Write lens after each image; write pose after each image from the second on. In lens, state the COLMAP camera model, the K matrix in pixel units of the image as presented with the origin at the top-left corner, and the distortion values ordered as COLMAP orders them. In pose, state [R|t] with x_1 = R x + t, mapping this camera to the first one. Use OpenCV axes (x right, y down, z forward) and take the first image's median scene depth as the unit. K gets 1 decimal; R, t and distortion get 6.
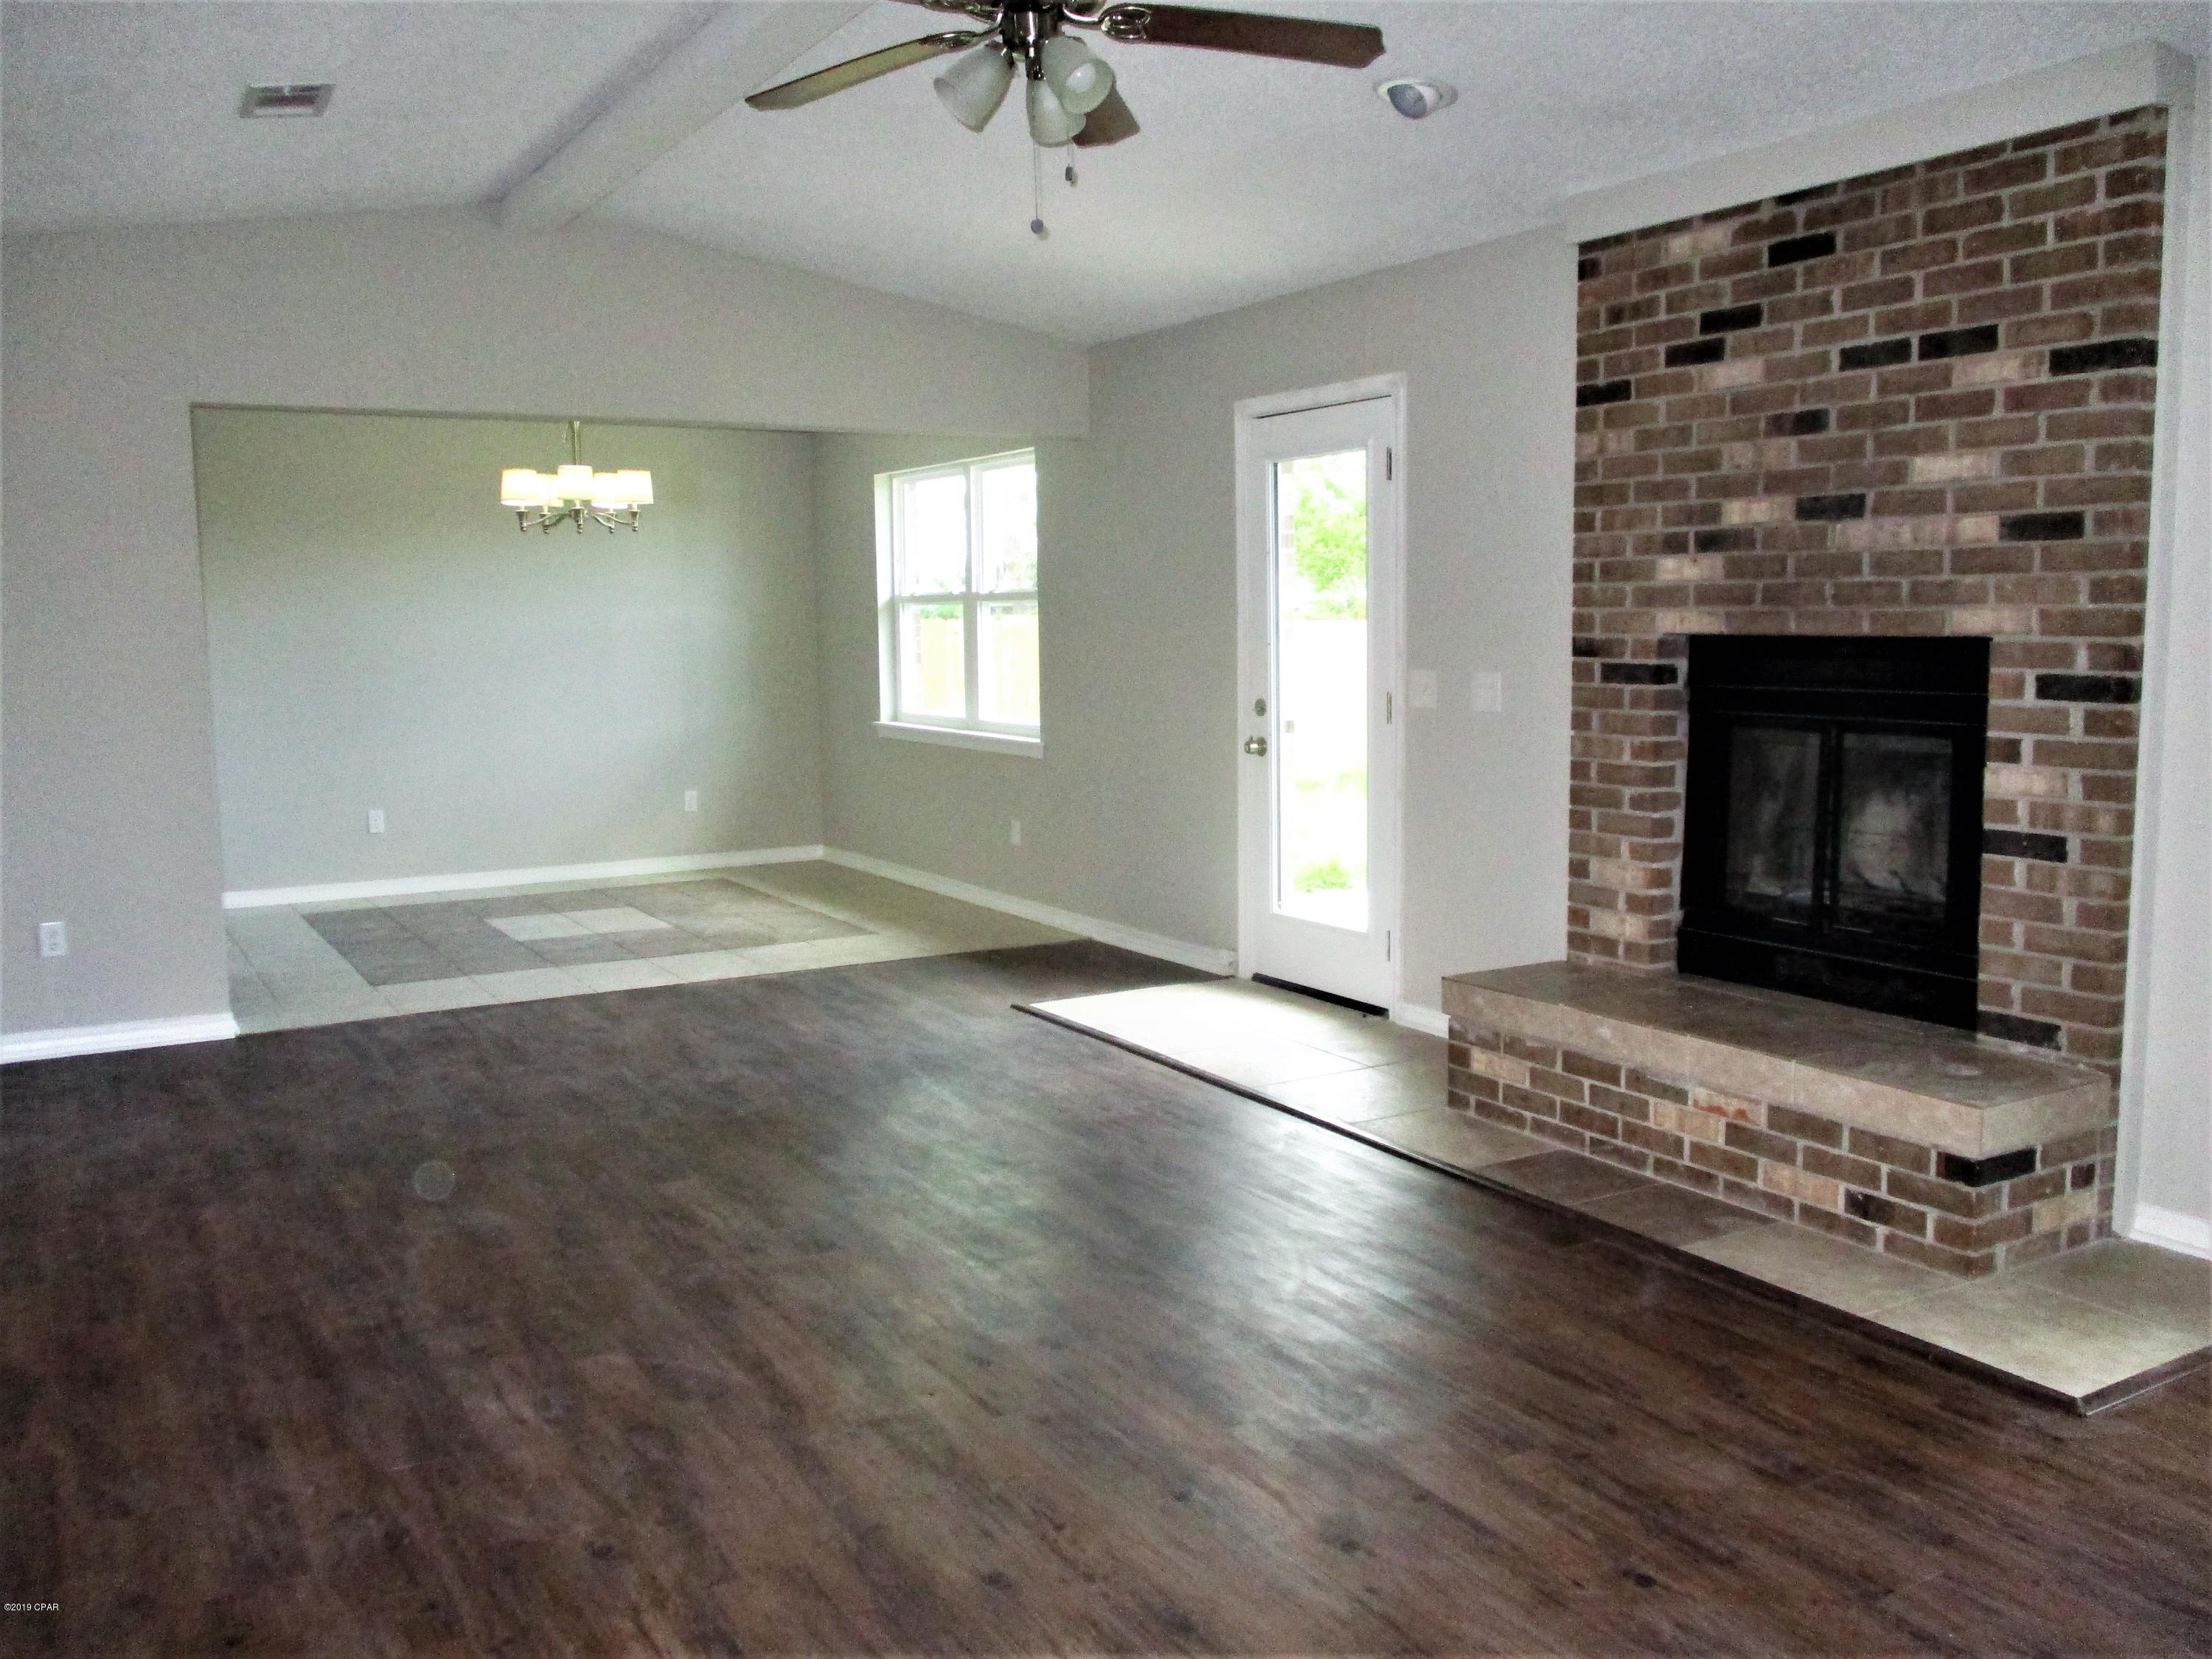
lens RADIAL K [[1852.1, 0, 1118.2], [0, 1852.1, 822.8], [0, 0, 1]] dist [-0.020592, 0.003208]
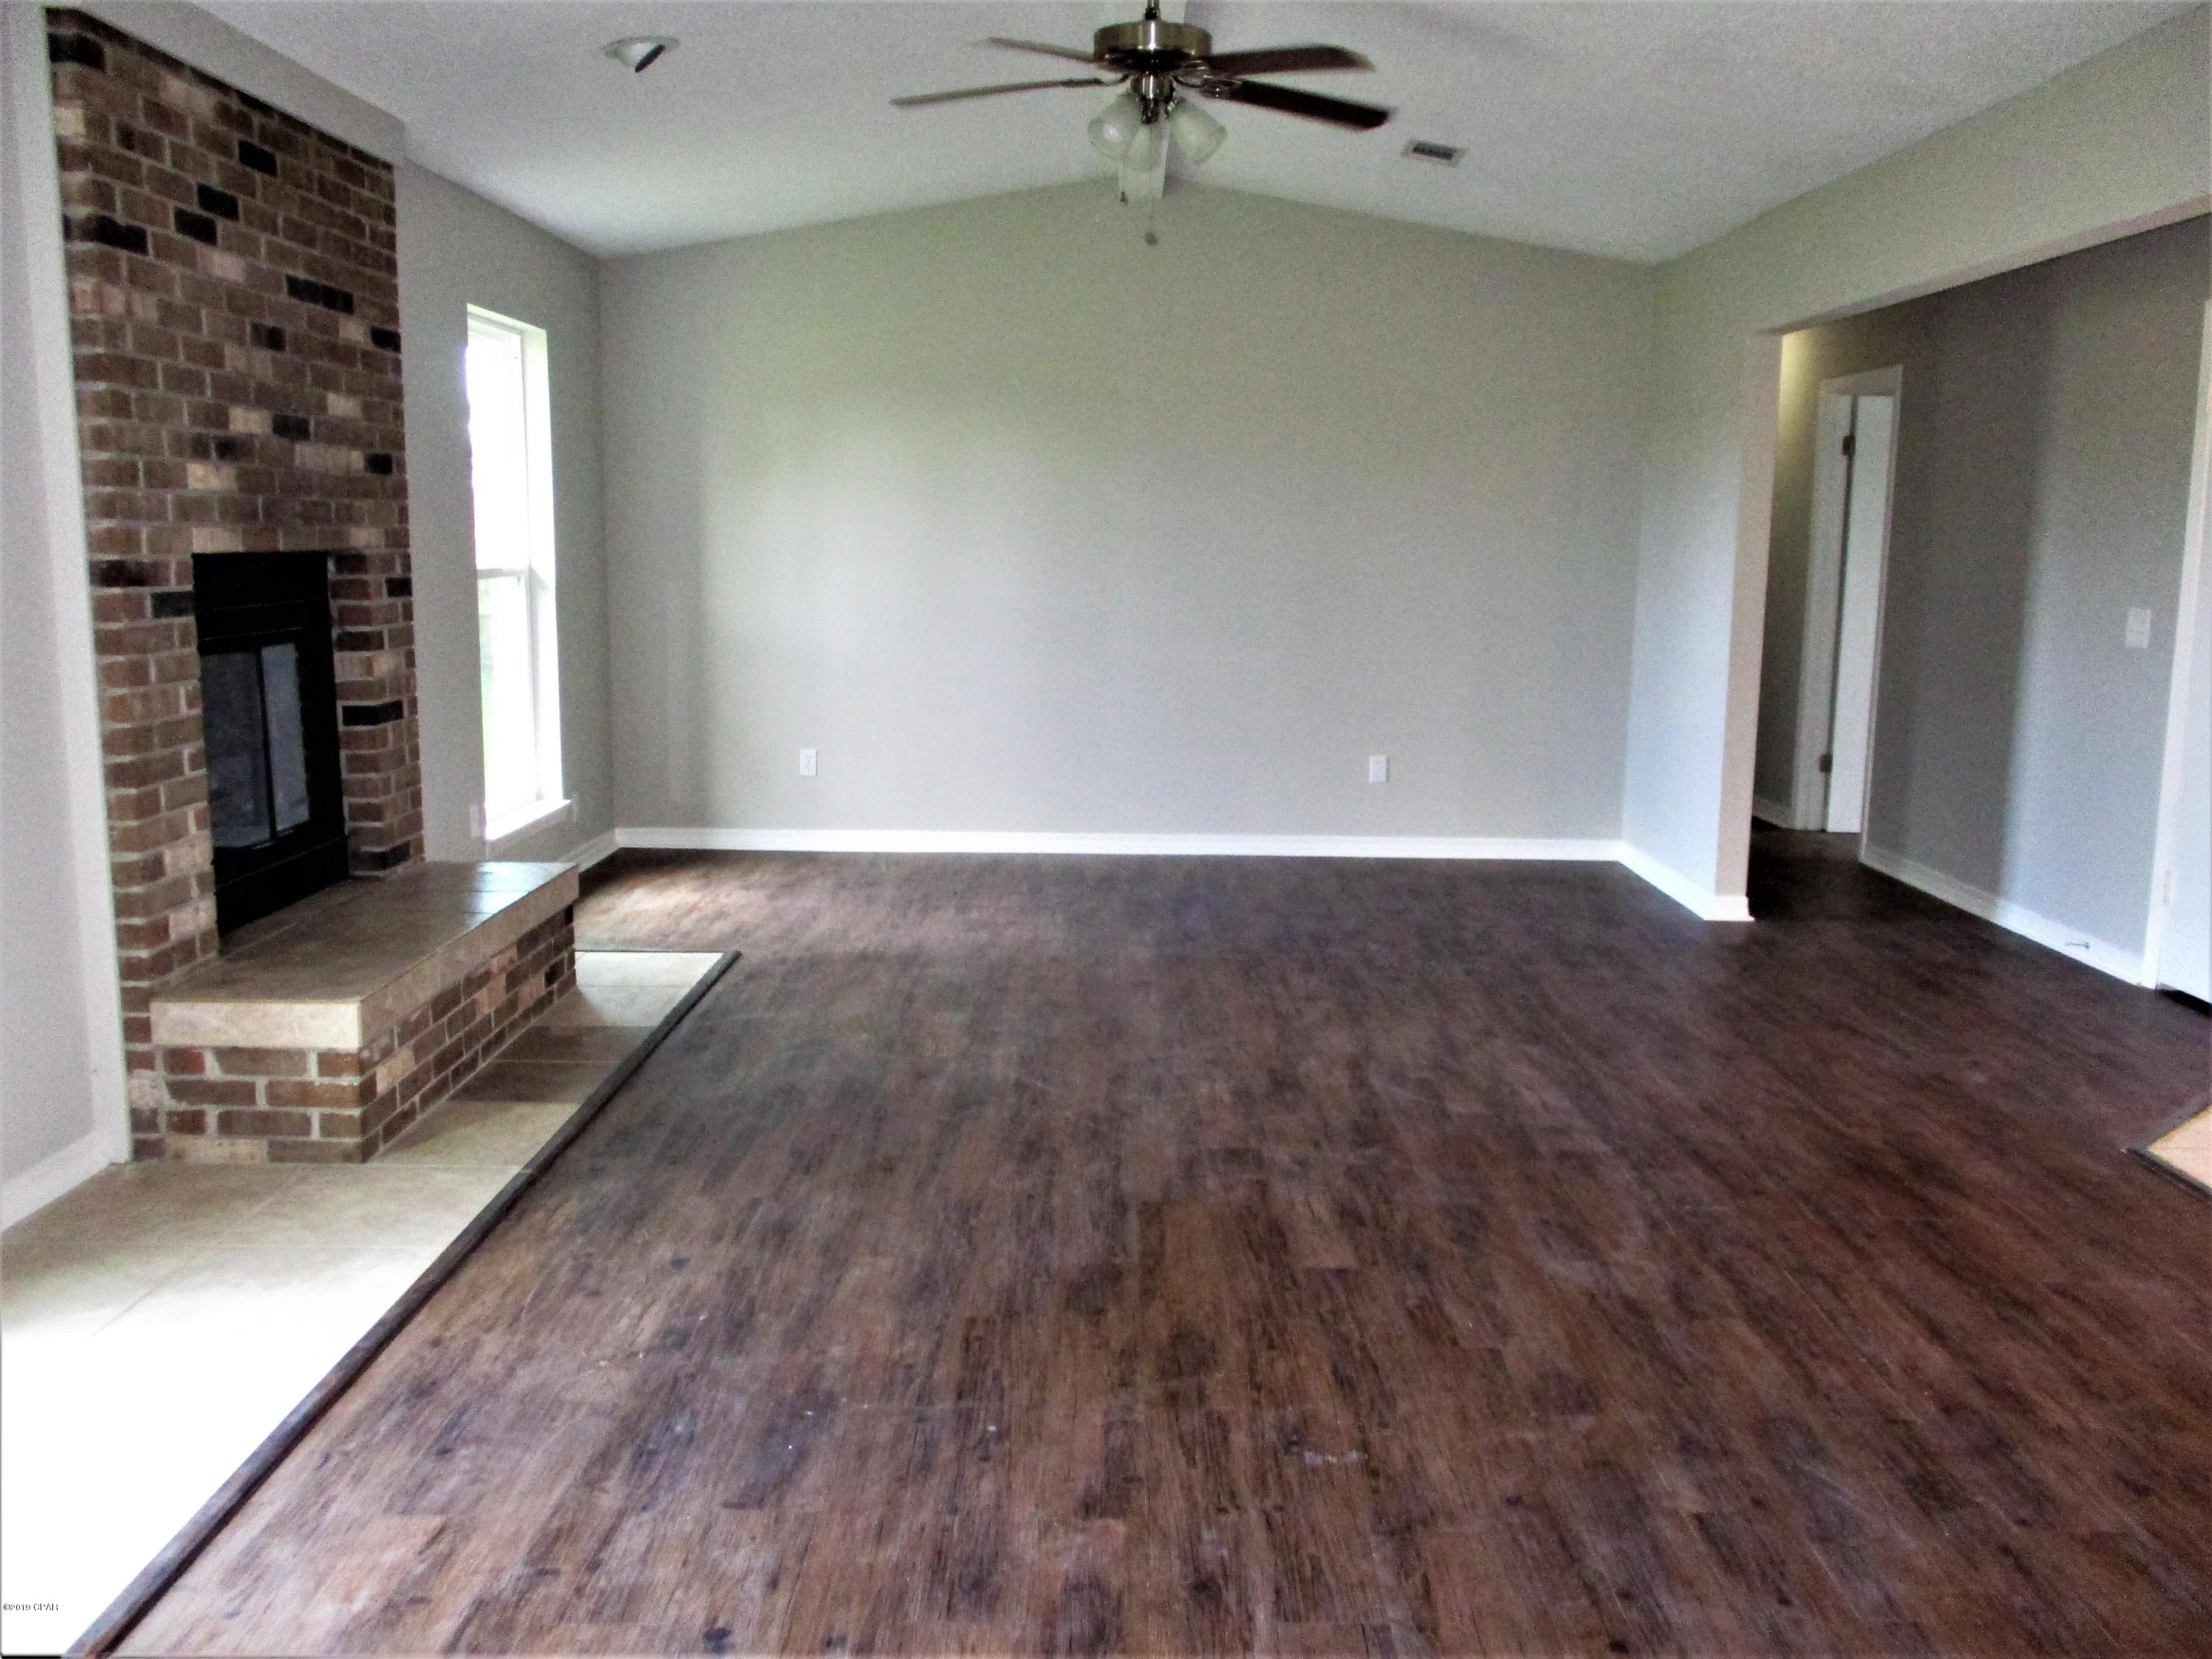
lens RADIAL K [[1845.1, 0, 1106.0], [0, 1845.1, 829.5], [0, 0, 1]] dist [-0.030161, 0.002448]
pose [[-0.856804, -0.081629, 0.509140, -0.541234], [0.055406, 0.967099, 0.248293, -0.180866], [-0.512657, 0.240947, -0.824092, 1.651410]]
